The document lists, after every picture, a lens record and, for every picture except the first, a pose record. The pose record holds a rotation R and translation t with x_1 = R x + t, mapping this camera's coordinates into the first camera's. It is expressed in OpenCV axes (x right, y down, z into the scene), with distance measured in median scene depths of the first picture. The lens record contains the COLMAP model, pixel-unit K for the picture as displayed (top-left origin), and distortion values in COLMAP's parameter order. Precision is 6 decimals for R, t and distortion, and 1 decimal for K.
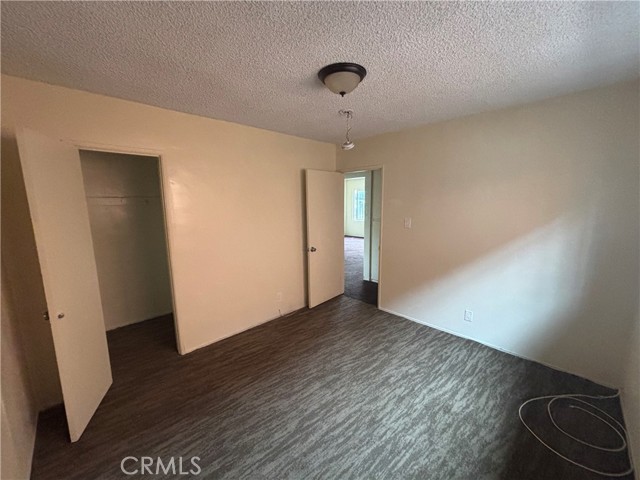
lens RADIAL K [[260.9, 0, 314.3], [0, 260.9, 237.0], [0, 0, 1]] dist [0.024178, -0.000168]
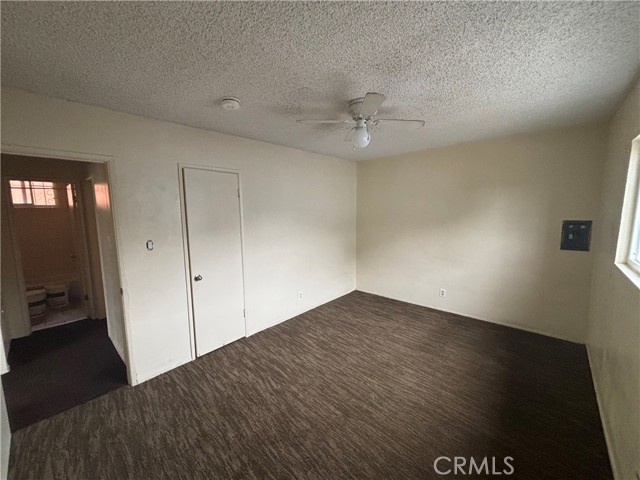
lens RADIAL K [[257.8, 0, 319.4], [0, 257.8, 239.0], [0, 0, 1]] dist [0.000823, -0.000167]
pose [[-0.059166, -0.098778, 0.993349, -0.748606], [0.173581, 0.978915, 0.107681, -0.097204], [-0.983041, 0.178797, -0.040773, 0.778497]]
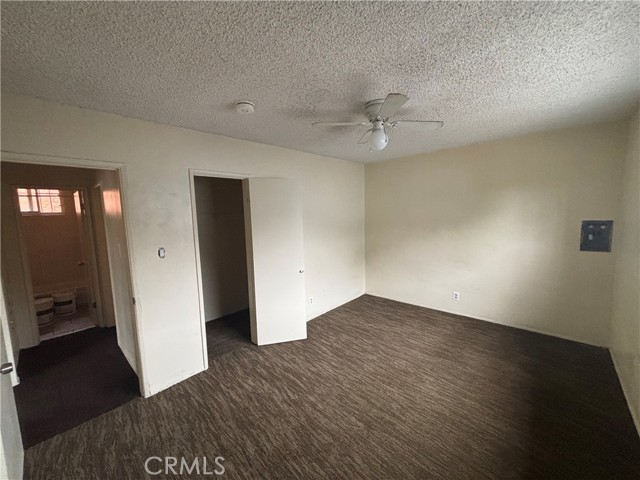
lens RADIAL K [[257.8, 0, 319.4], [0, 257.8, 239.0], [0, 0, 1]] dist [0.000823, -0.000167]
pose [[-0.054646, -0.089832, 0.994457, -0.721567], [0.188613, 0.977086, 0.098627, -0.114721], [-0.980530, 0.192957, -0.036450, 0.825080]]
